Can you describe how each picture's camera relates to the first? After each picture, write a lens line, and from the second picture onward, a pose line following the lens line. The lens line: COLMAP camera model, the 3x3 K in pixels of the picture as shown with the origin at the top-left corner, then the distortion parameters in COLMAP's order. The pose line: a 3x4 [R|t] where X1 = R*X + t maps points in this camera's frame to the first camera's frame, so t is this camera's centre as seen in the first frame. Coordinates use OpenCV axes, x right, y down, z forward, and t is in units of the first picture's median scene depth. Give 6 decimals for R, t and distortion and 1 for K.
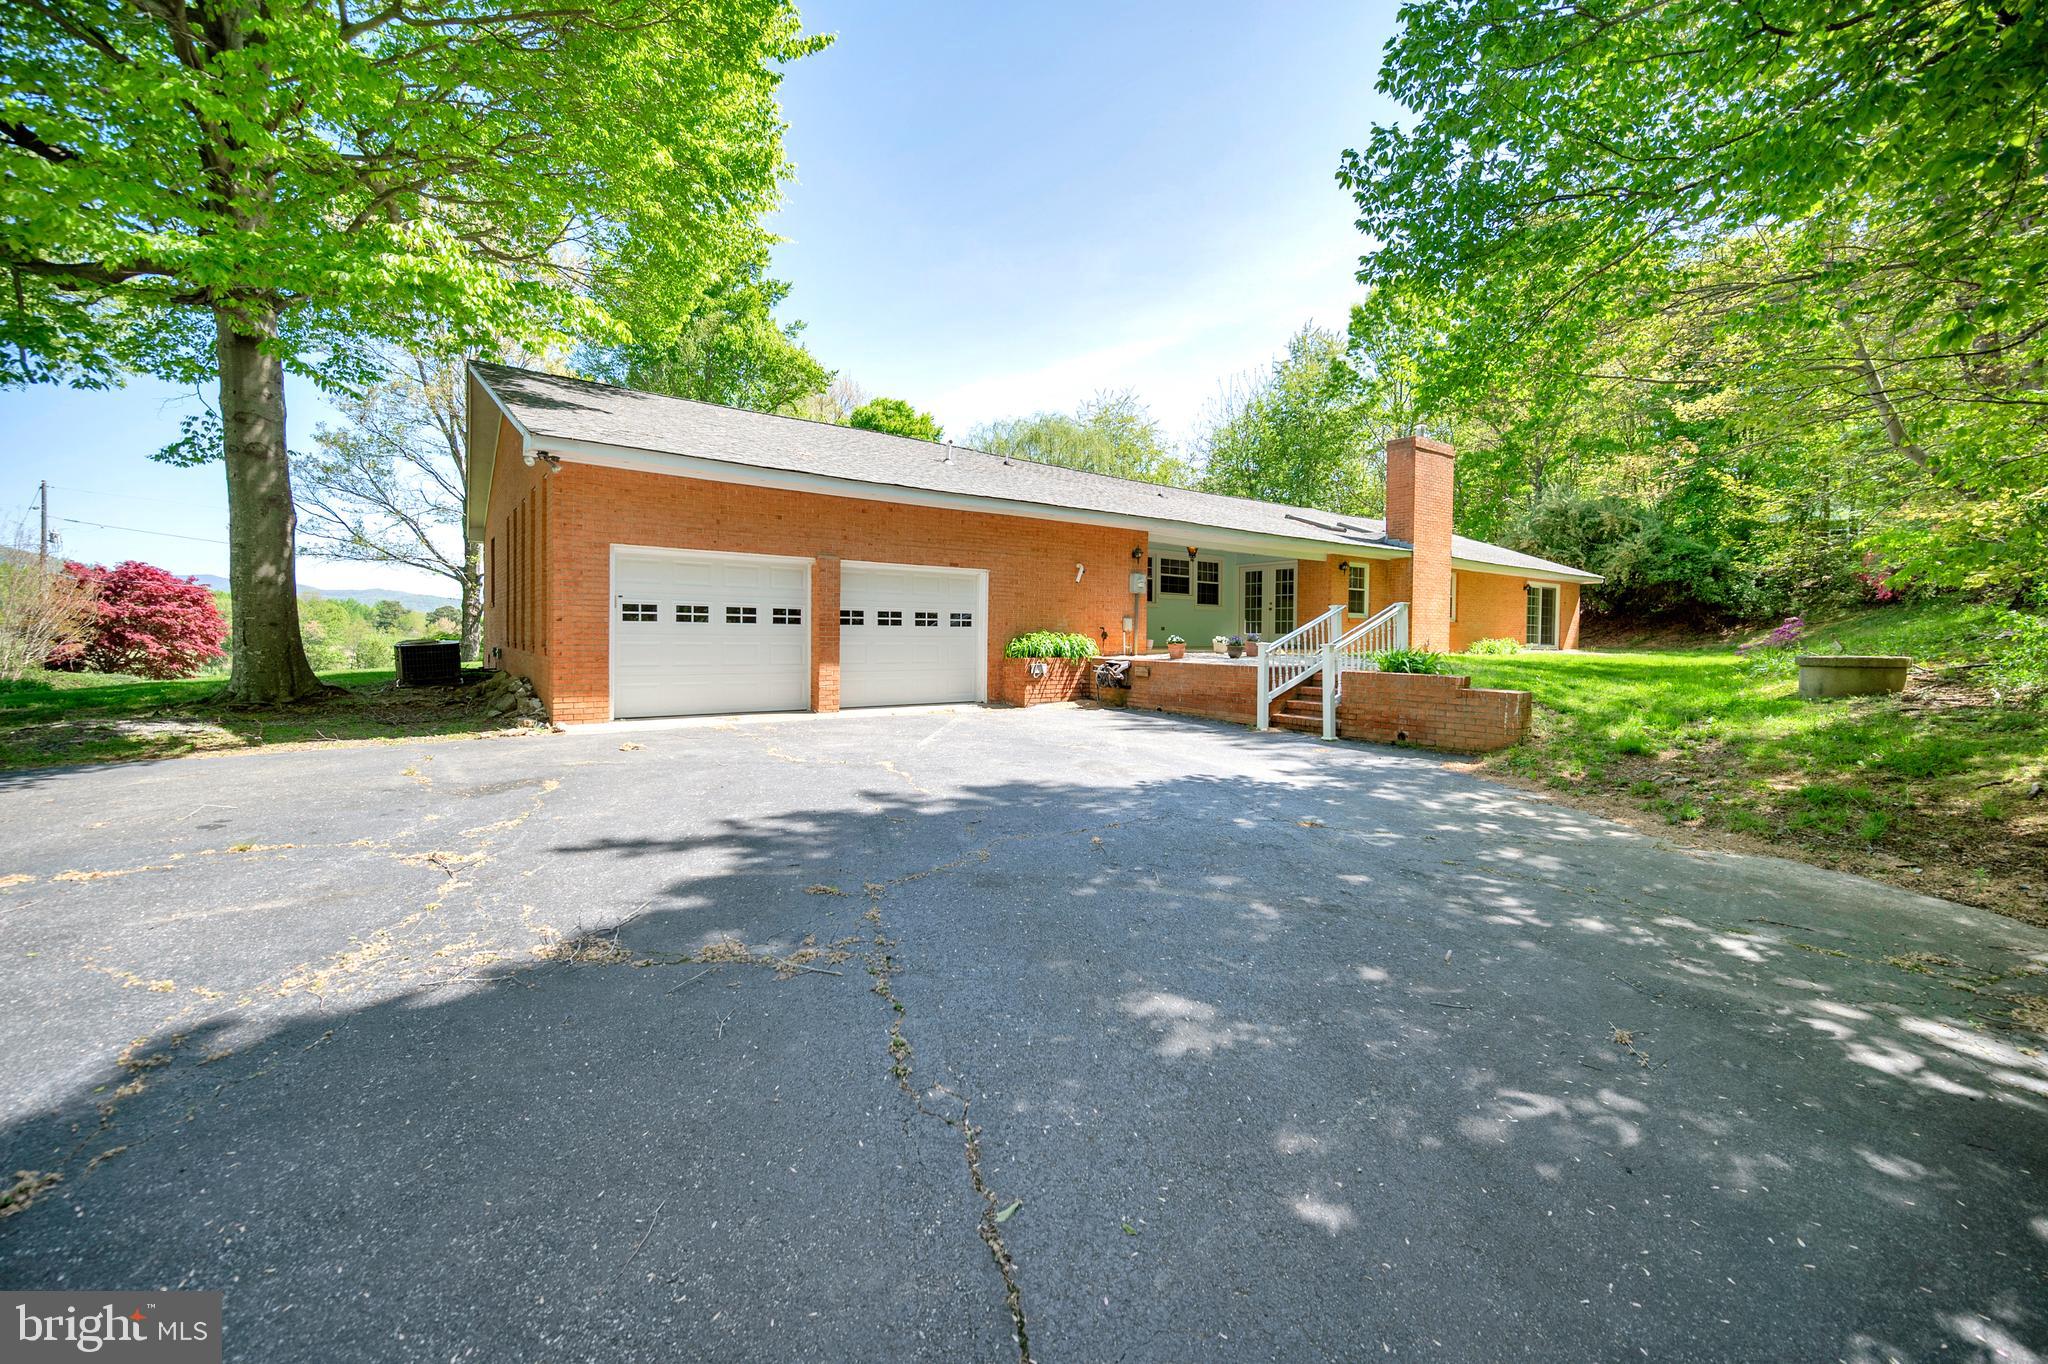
lens RADIAL K [[827.4, 0, 1020.4], [0, 827.4, 625.7], [0, 0, 1]] dist [0.003513, 0.000164]
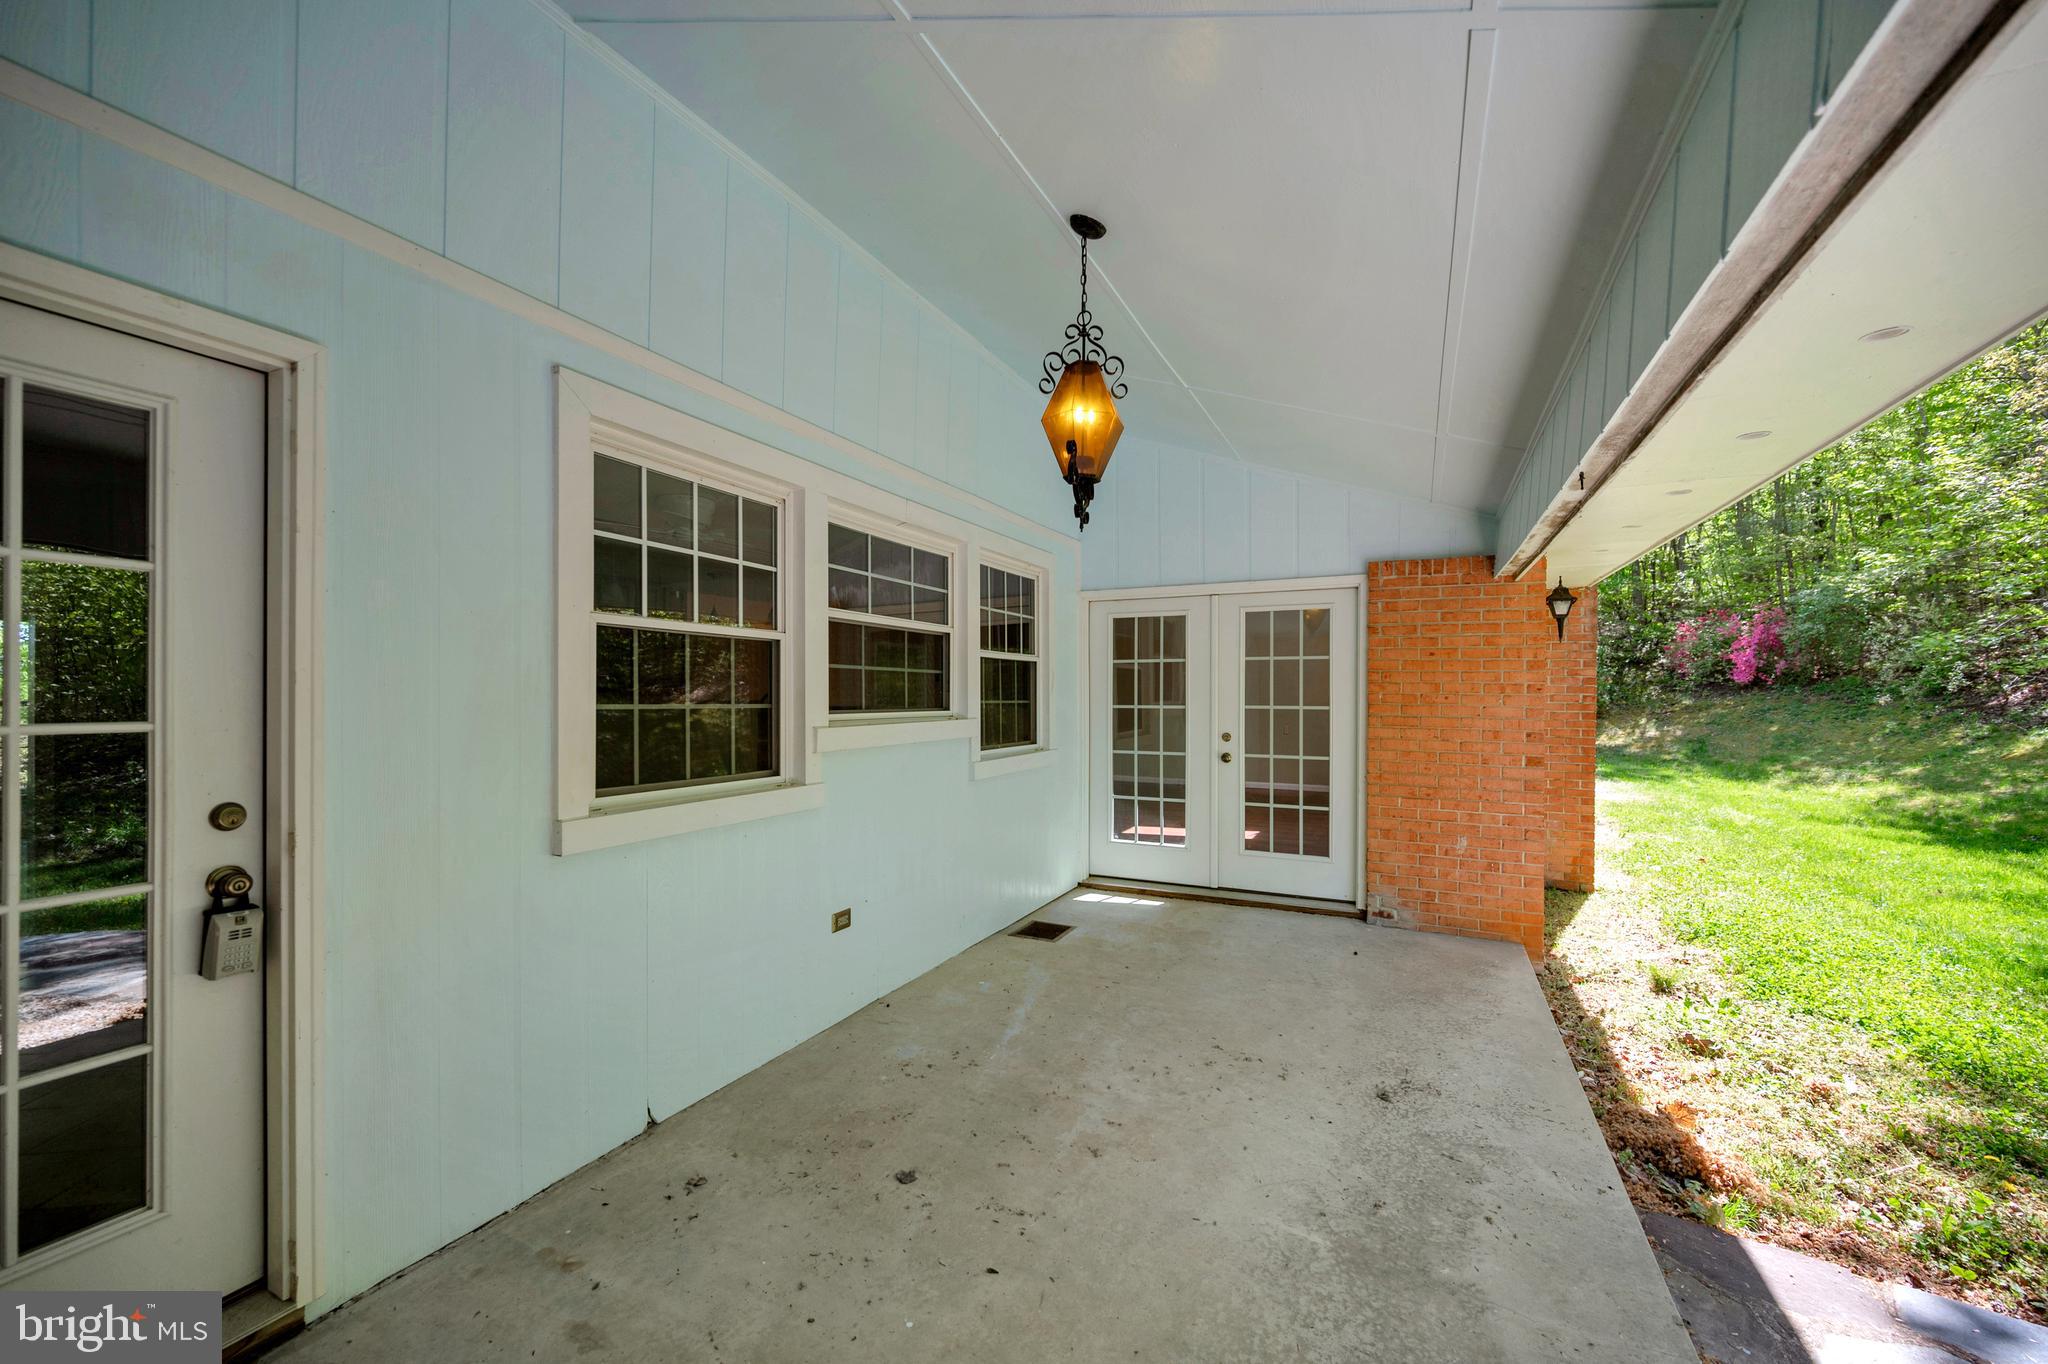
lens RADIAL K [[799.8, 0, 1024.0], [0, 799.8, 682.0], [0, 0, 1]] dist [0.000578, -0.000113]
pose [[0.871592, -0.008578, 0.490156, 0.115942], [0.007567, 0.999963, 0.004045, -0.045614], [-0.490173, 0.000183, 0.871625, 0.790276]]
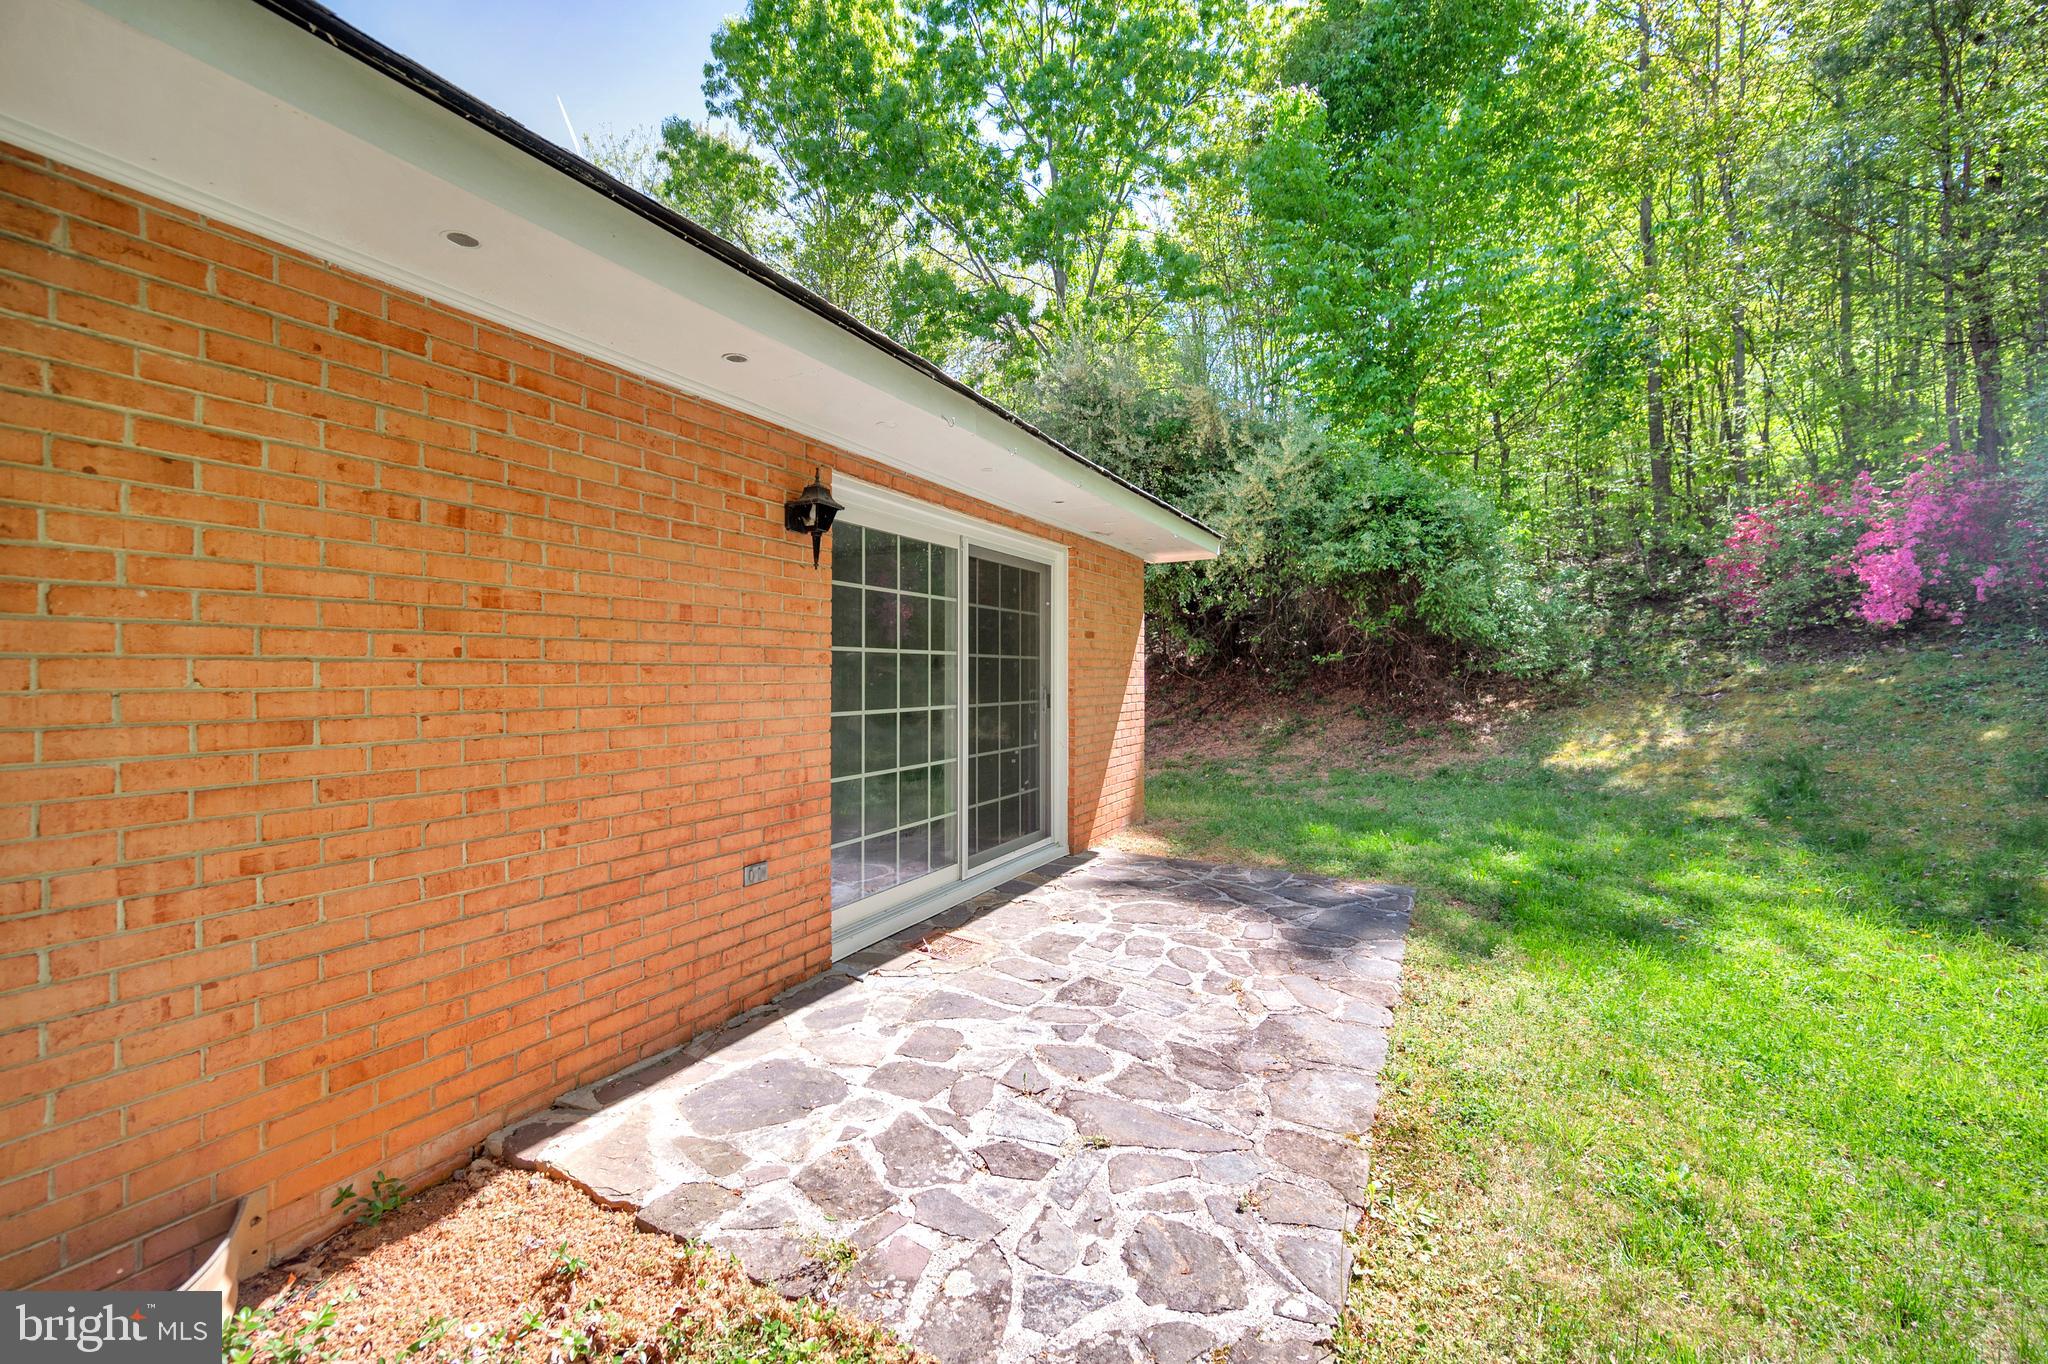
lens RADIAL K [[799.8, 0, 1024.0], [0, 799.8, 682.0], [0, 0, 1]] dist [0.000578, -0.000113]
pose [[0.890310, -0.028754, 0.454446, 0.663369], [0.018935, 0.999479, 0.026146, -0.026049], [-0.454961, -0.014673, 0.890390, 1.005500]]
